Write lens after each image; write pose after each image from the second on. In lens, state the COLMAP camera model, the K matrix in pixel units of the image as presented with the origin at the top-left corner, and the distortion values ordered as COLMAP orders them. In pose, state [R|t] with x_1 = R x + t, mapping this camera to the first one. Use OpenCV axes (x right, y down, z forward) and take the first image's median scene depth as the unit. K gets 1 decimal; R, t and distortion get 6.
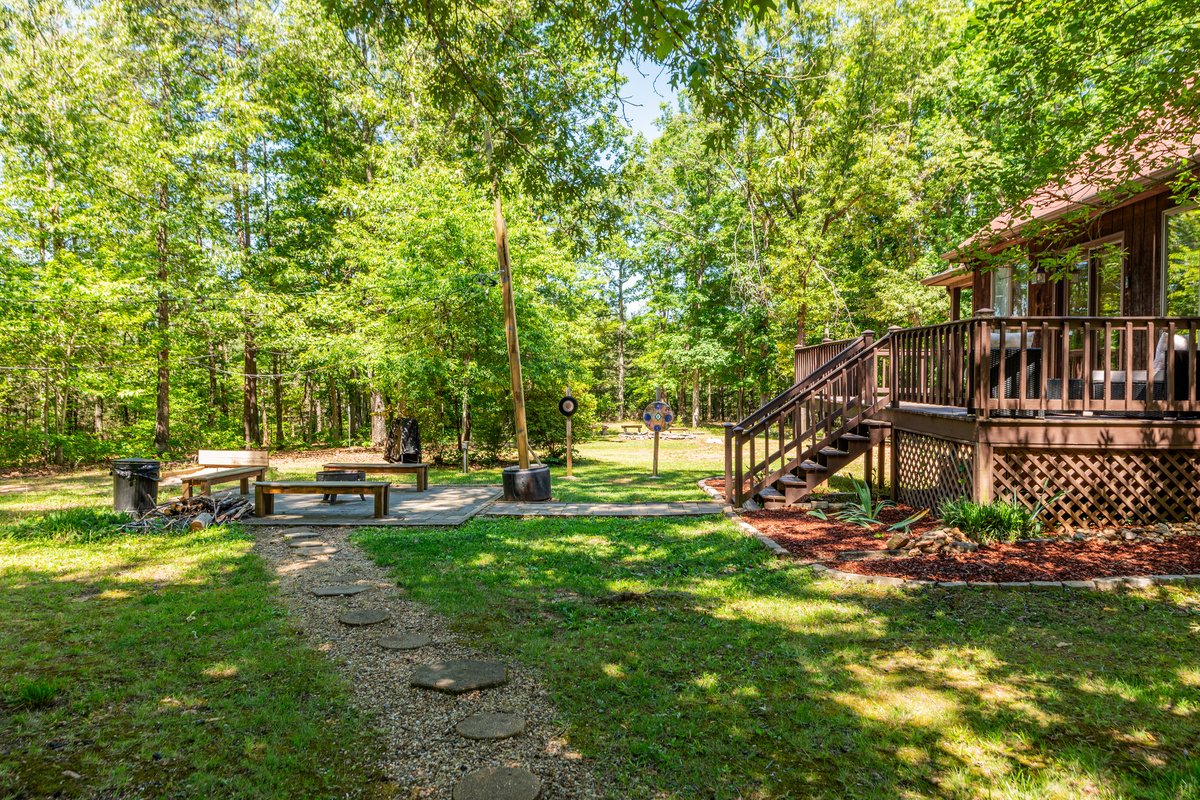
lens RADIAL K [[860.6, 0, 599.9], [0, 860.6, 385.1], [0, 0, 1]] dist [0.043436, 0.000652]
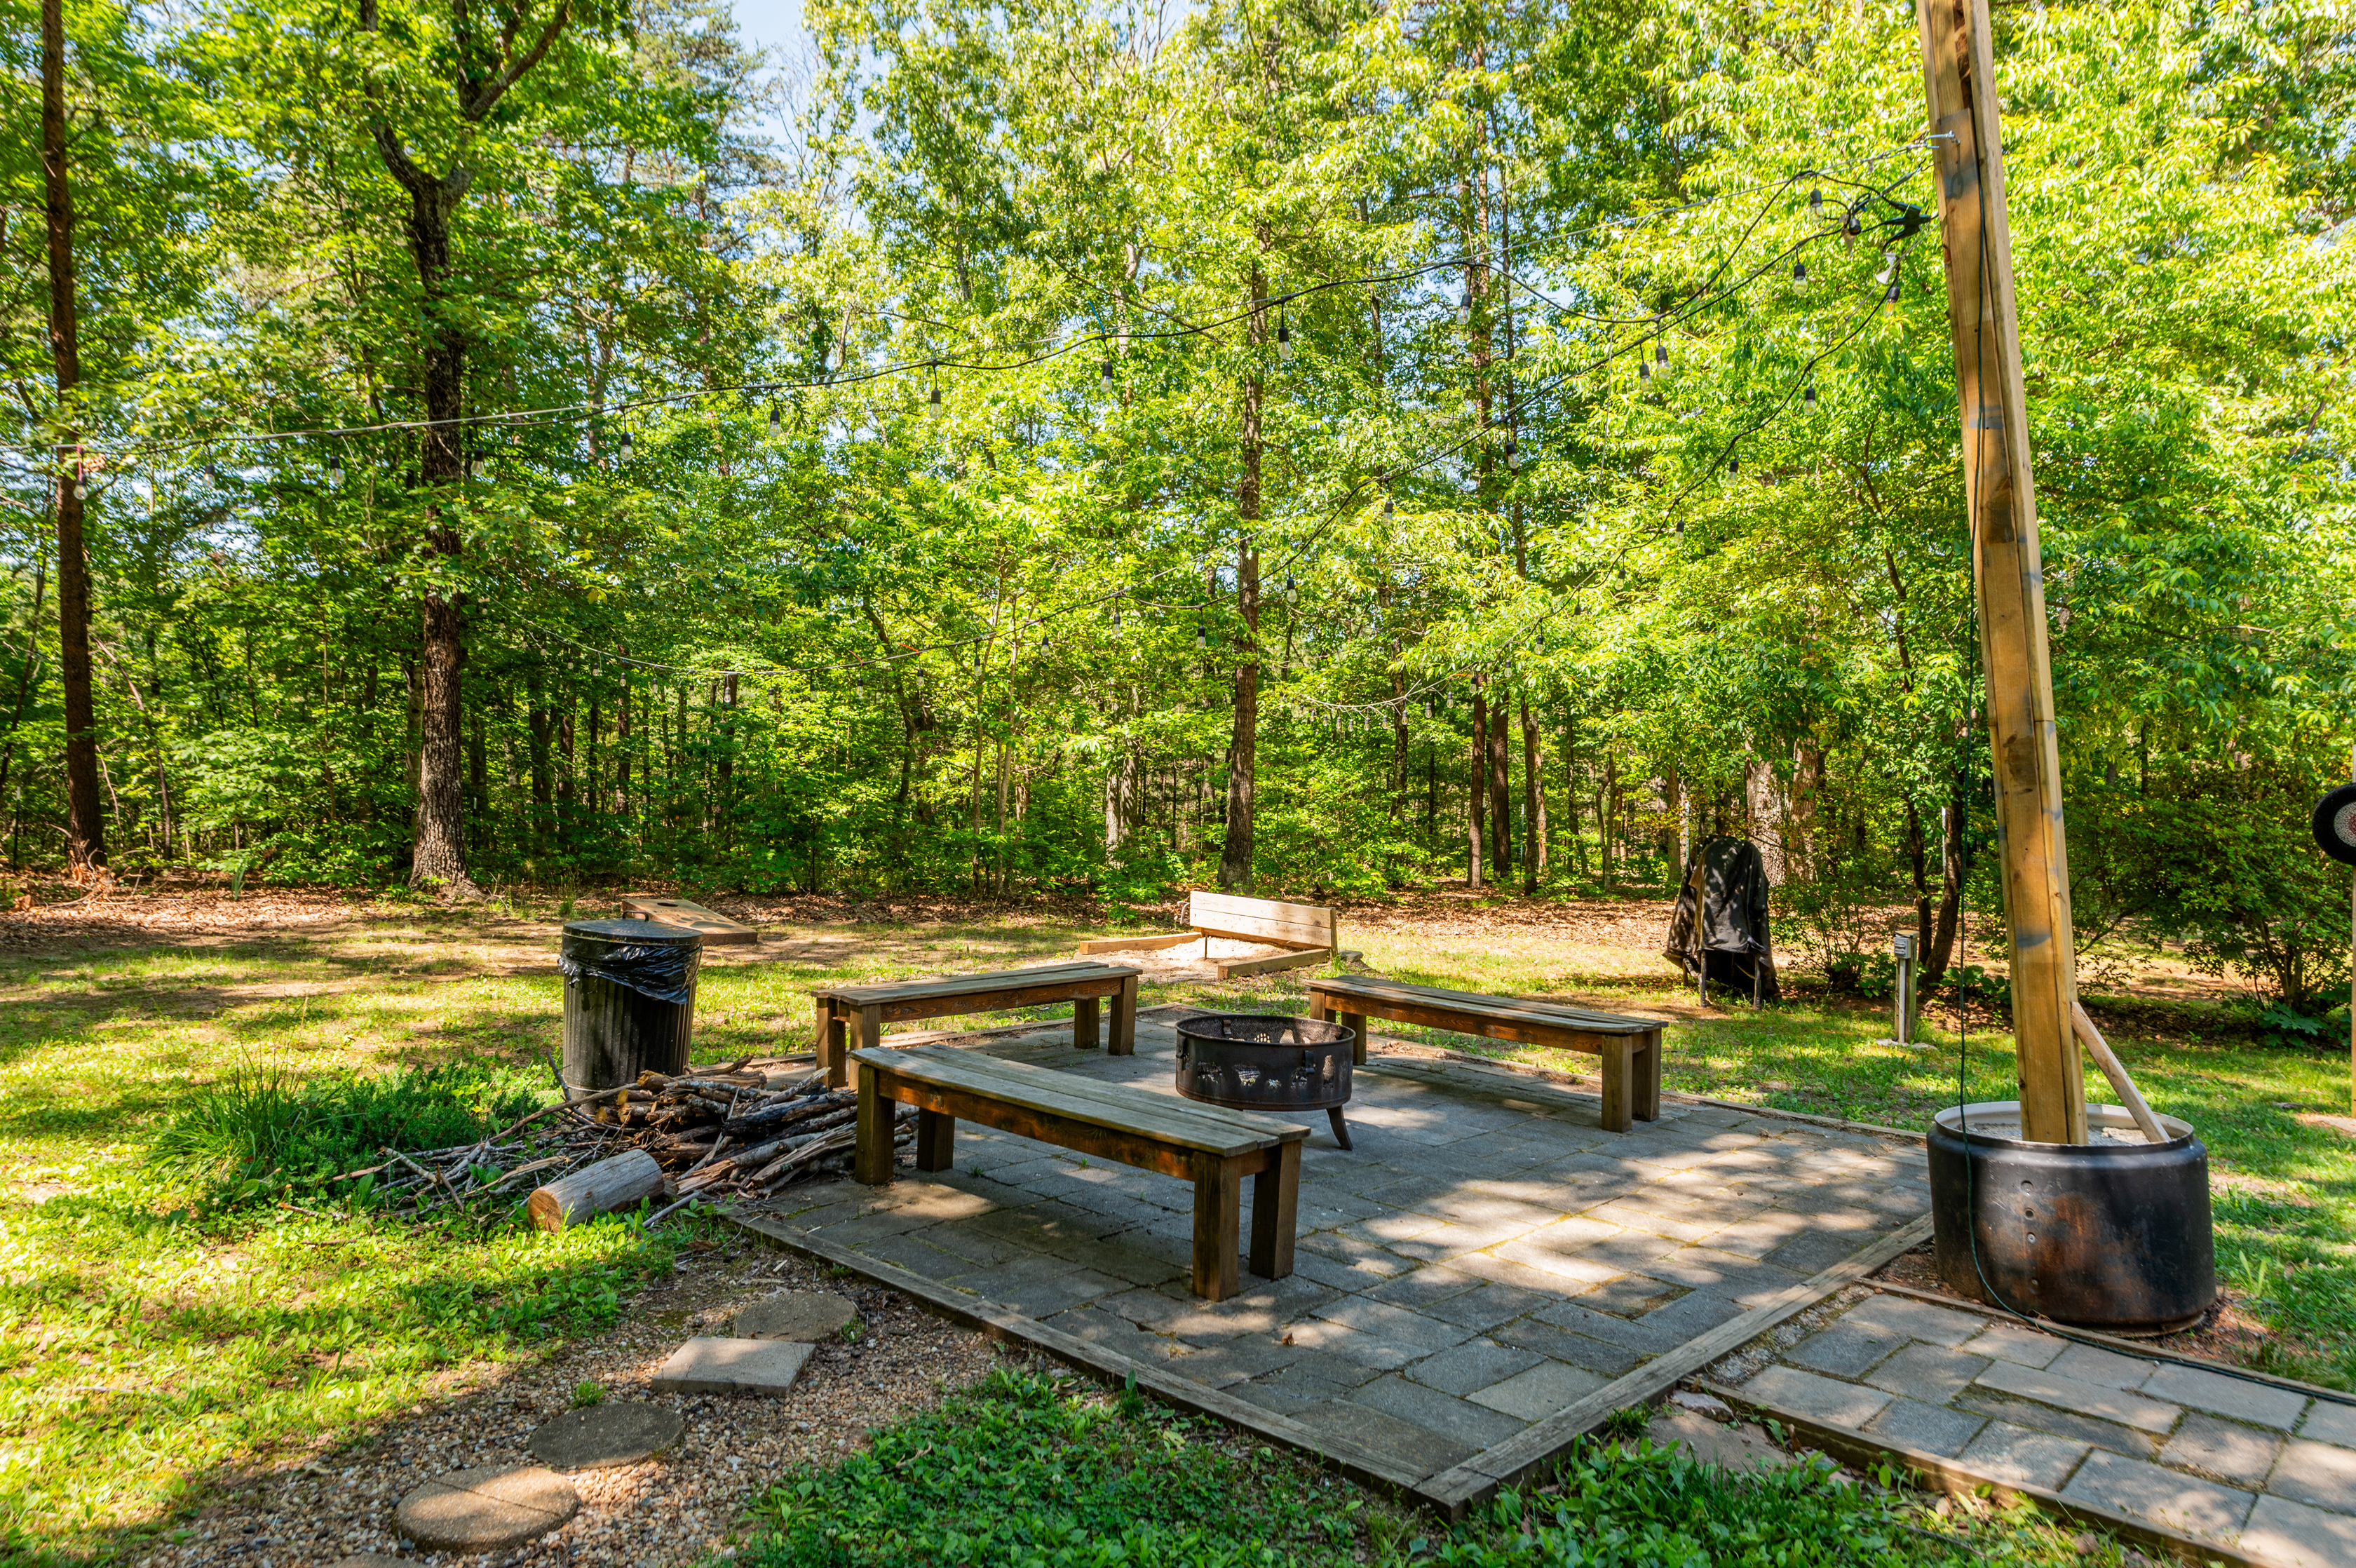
lens RADIAL K [[1538.7, 0, 1178.0], [0, 1538.7, 784.0], [0, 0, 1]] dist [0.002484, 0.000657]
pose [[0.760854, 0.030391, -0.648211, -0.009657], [-0.022581, 0.999538, 0.020359, 0.011269], [0.648530, -0.000853, 0.761189, 0.457463]]
